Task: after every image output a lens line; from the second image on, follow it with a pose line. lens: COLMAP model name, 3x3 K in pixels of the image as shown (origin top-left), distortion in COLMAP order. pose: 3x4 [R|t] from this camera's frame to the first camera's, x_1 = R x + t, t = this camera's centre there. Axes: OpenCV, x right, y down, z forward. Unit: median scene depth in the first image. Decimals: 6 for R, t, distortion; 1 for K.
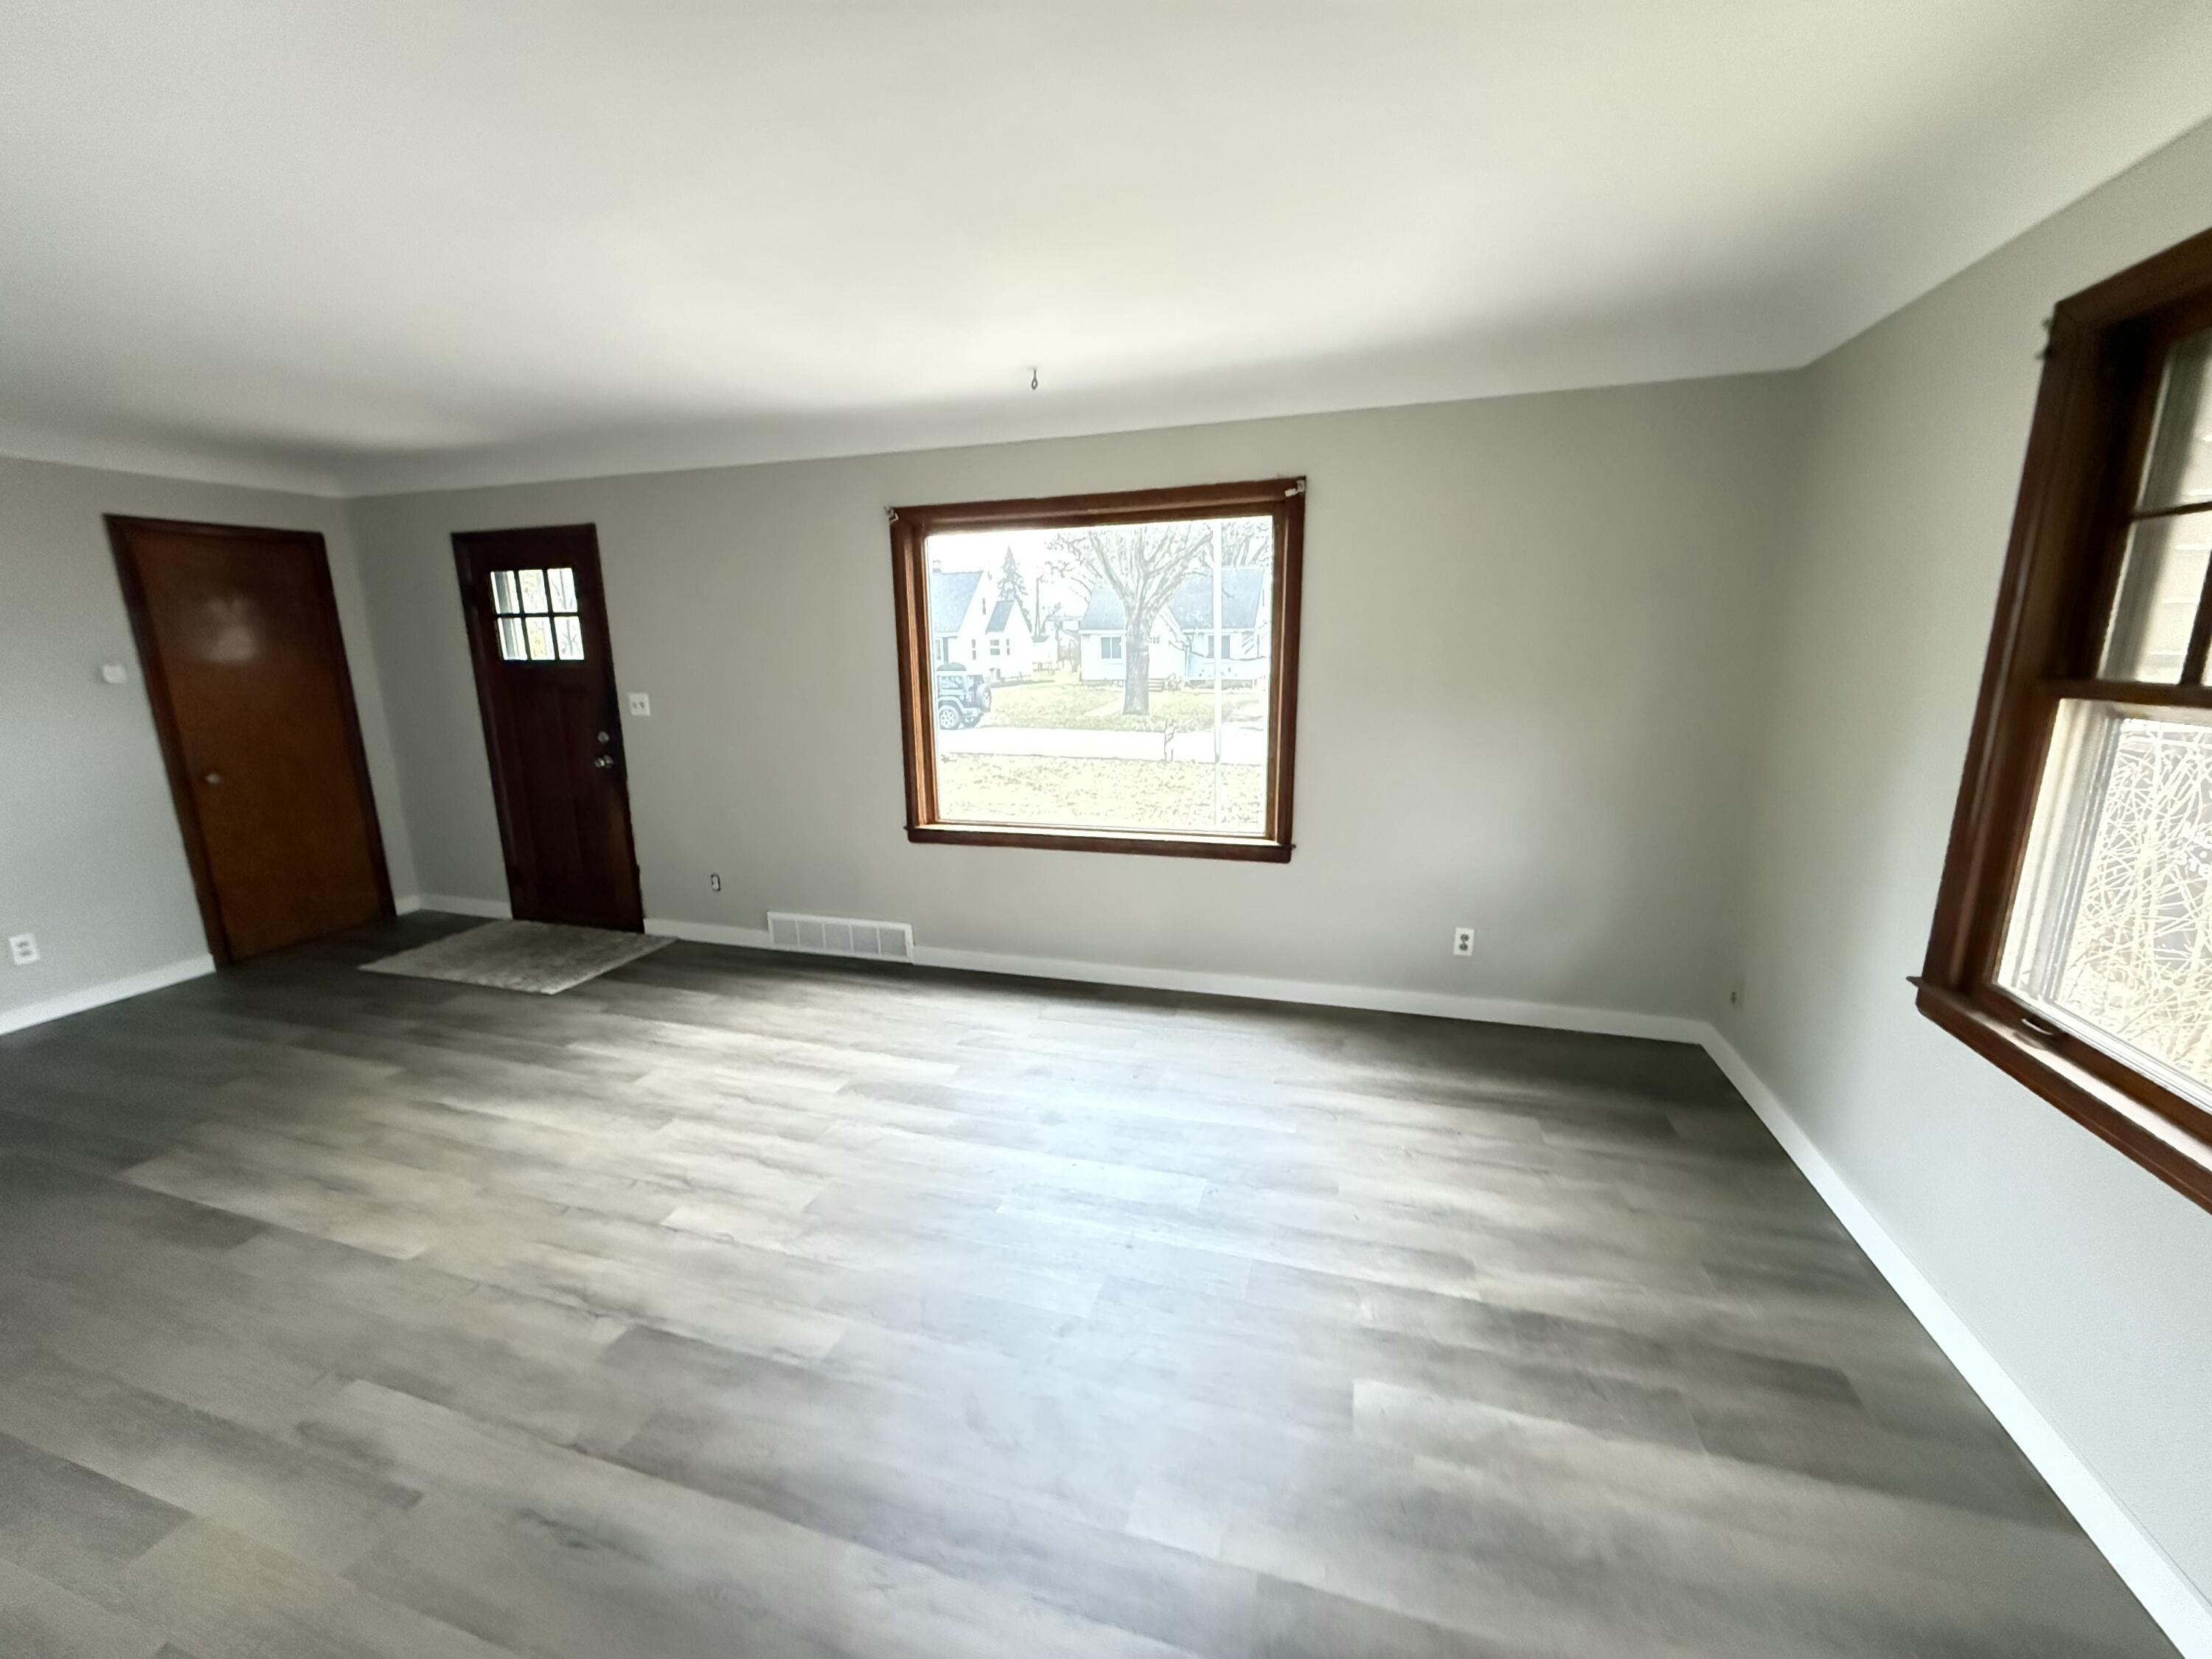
lens RADIAL K [[876.2, 0, 1096.8], [0, 876.2, 830.7], [0, 0, 1]] dist [0.001025, -0.000305]
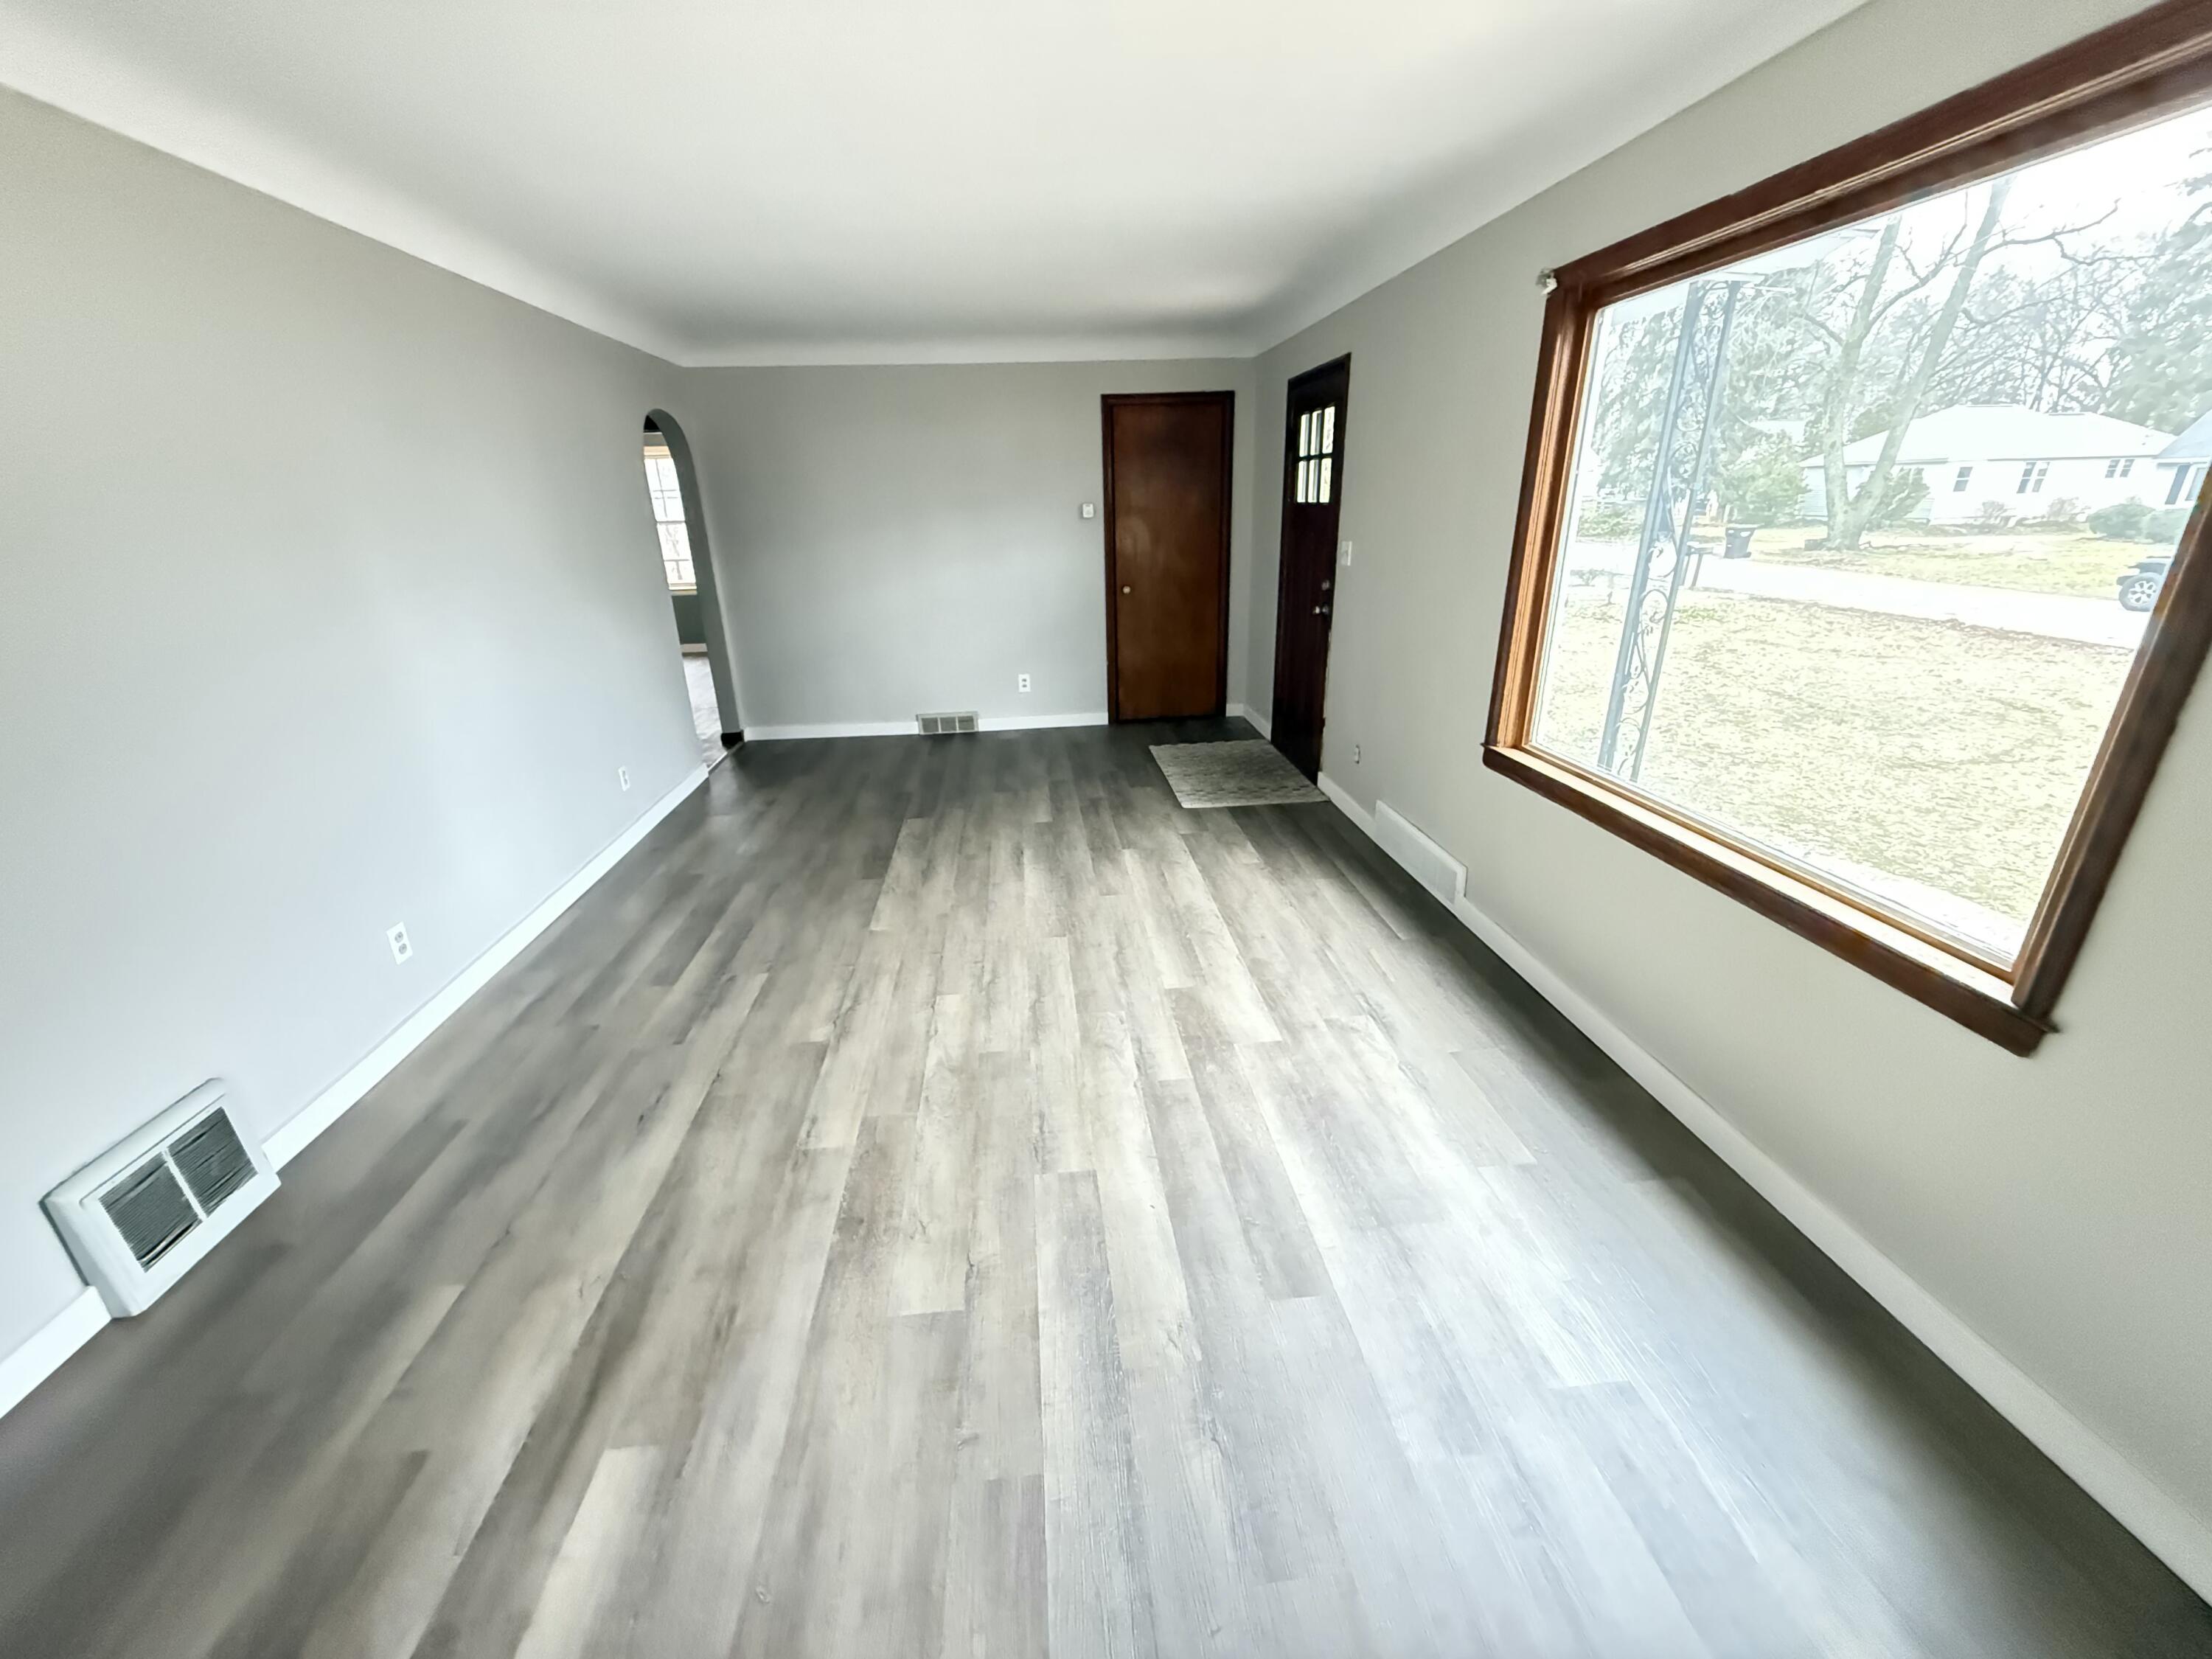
lens RADIAL K [[876.2, 0, 1096.8], [0, 876.2, 830.7], [0, 0, 1]] dist [0.001025, -0.000305]
pose [[0.387621, 0.331330, -0.860216, 0.364150], [-0.179211, 0.942453, 0.282251, -0.097726], [0.904231, 0.044754, 0.424692, 0.443840]]
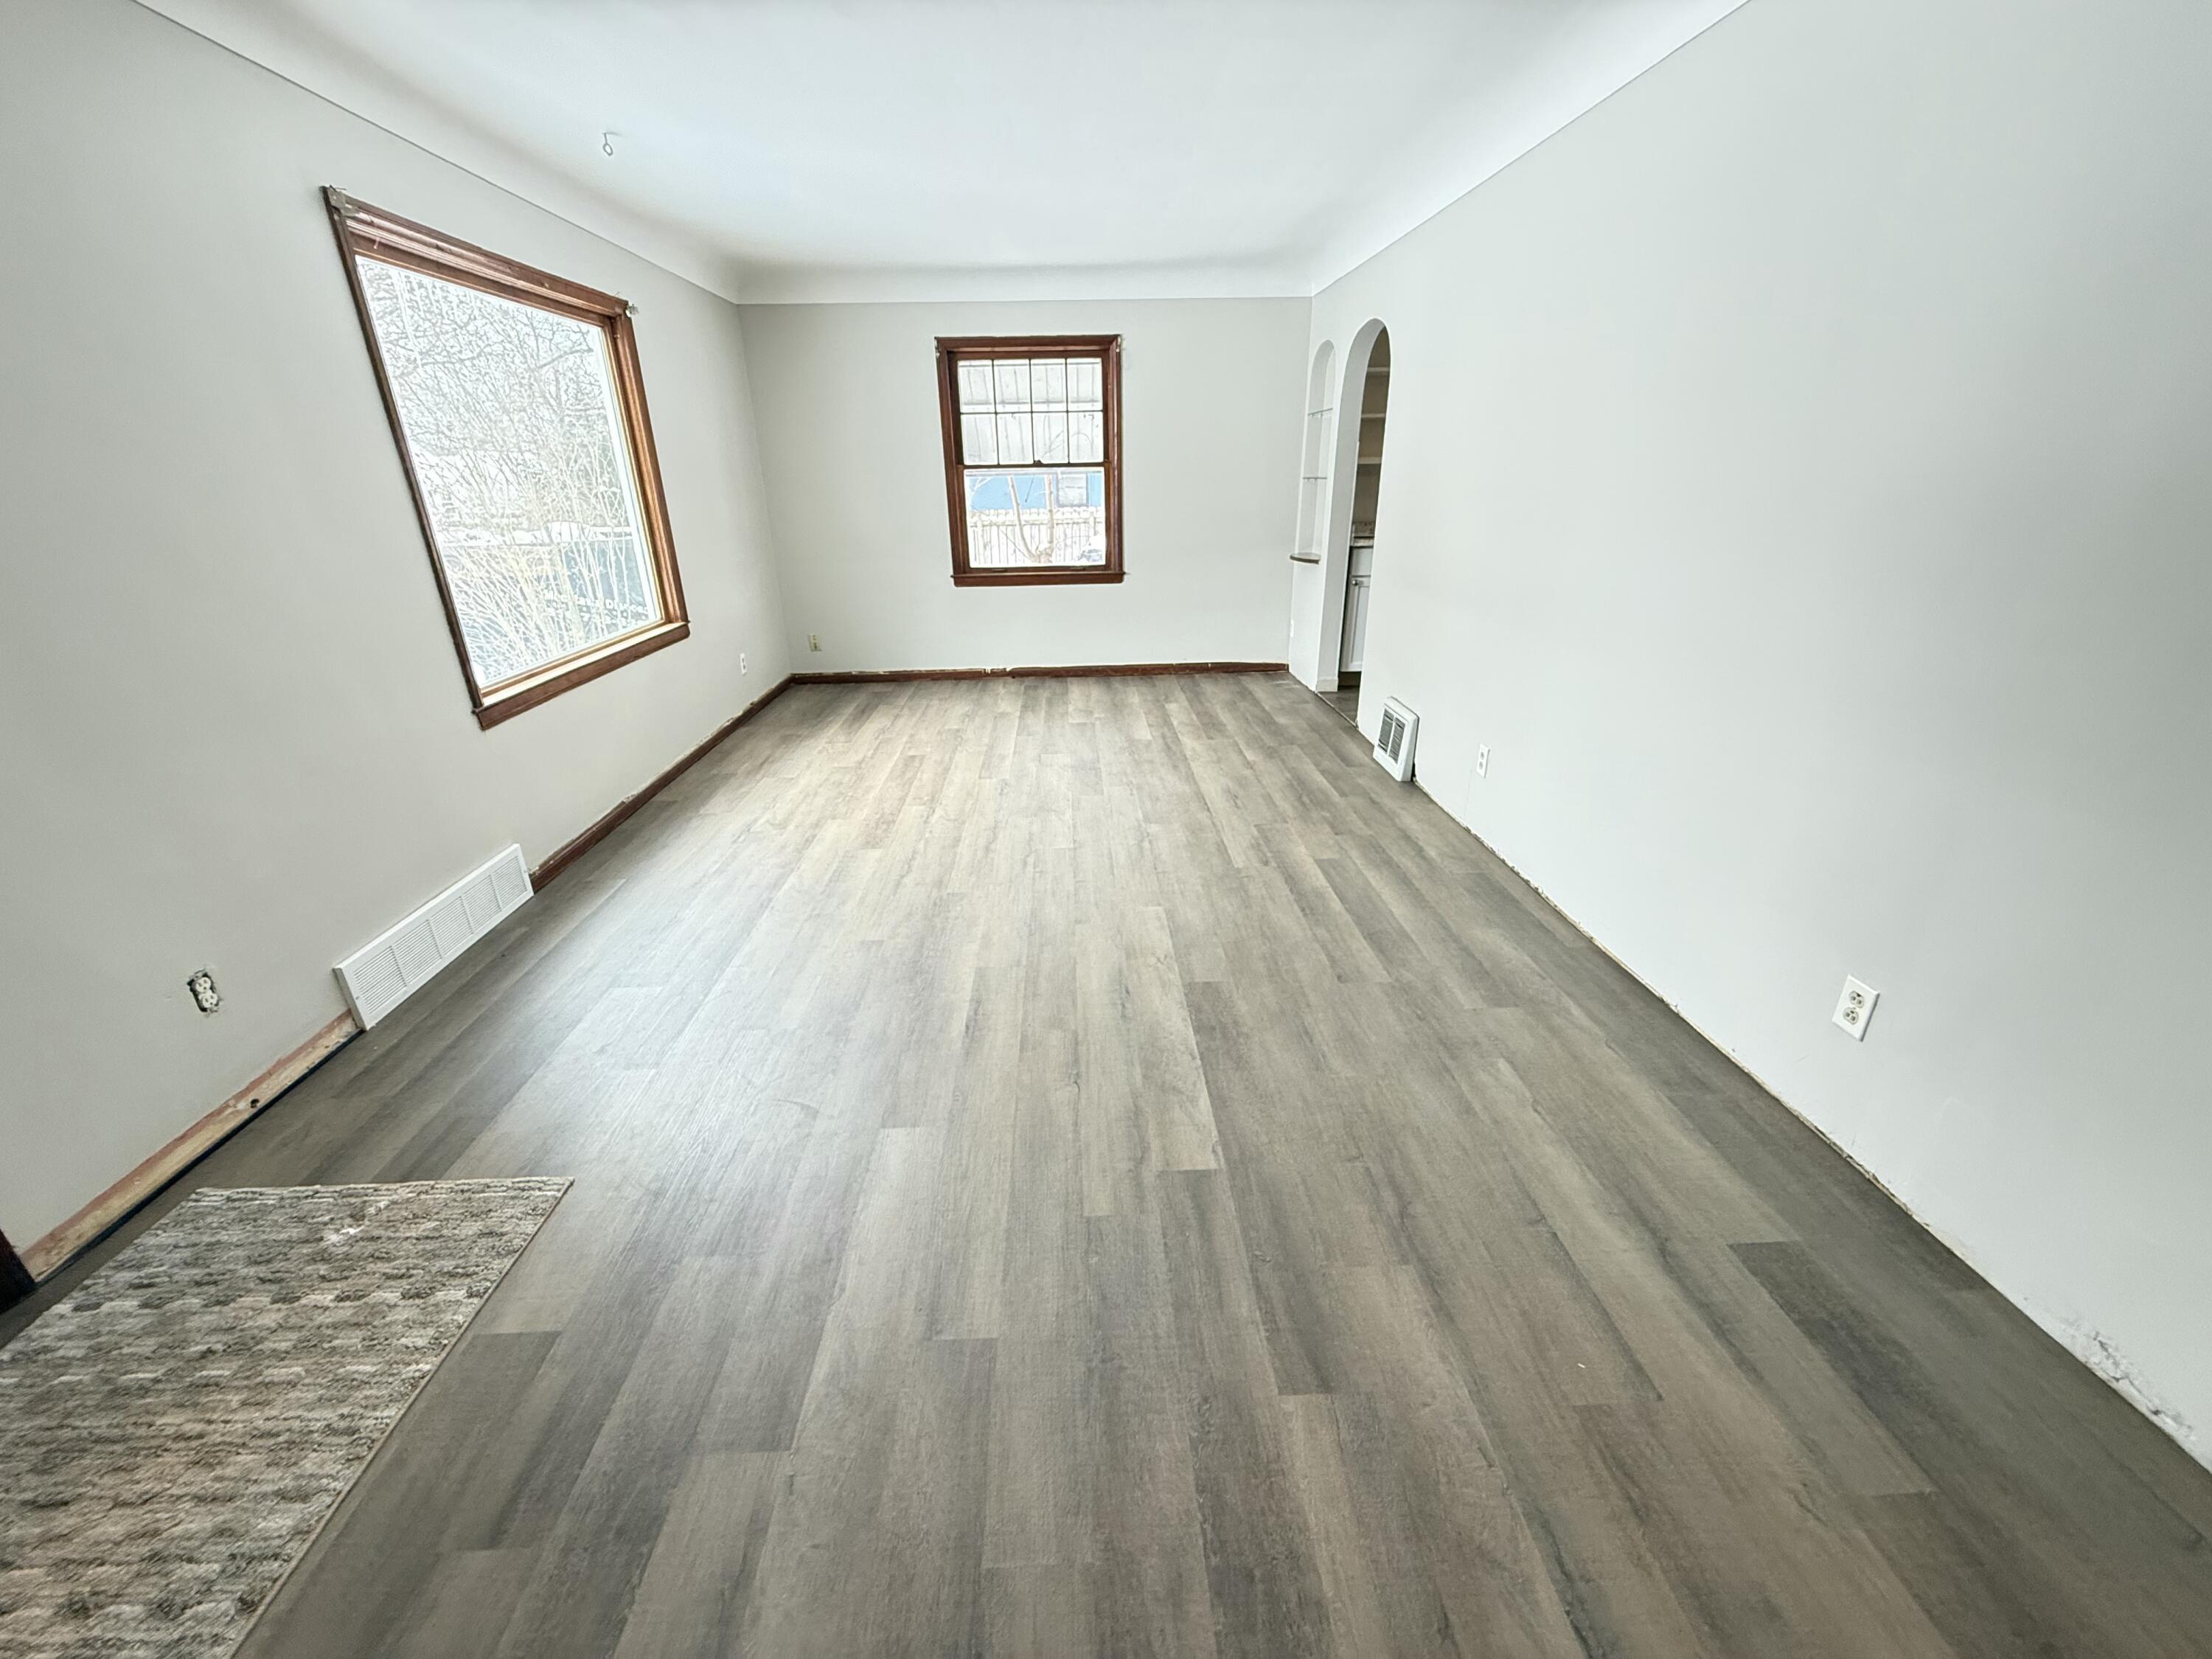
lens RADIAL K [[876.2, 0, 1096.8], [0, 876.2, 830.7], [0, 0, 1]] dist [0.001025, -0.000305]
pose [[-0.335988, -0.335716, 0.880004, -1.170987], [0.224009, 0.879027, 0.420870, -0.116419], [-0.914840, 0.338536, -0.220139, 0.838082]]
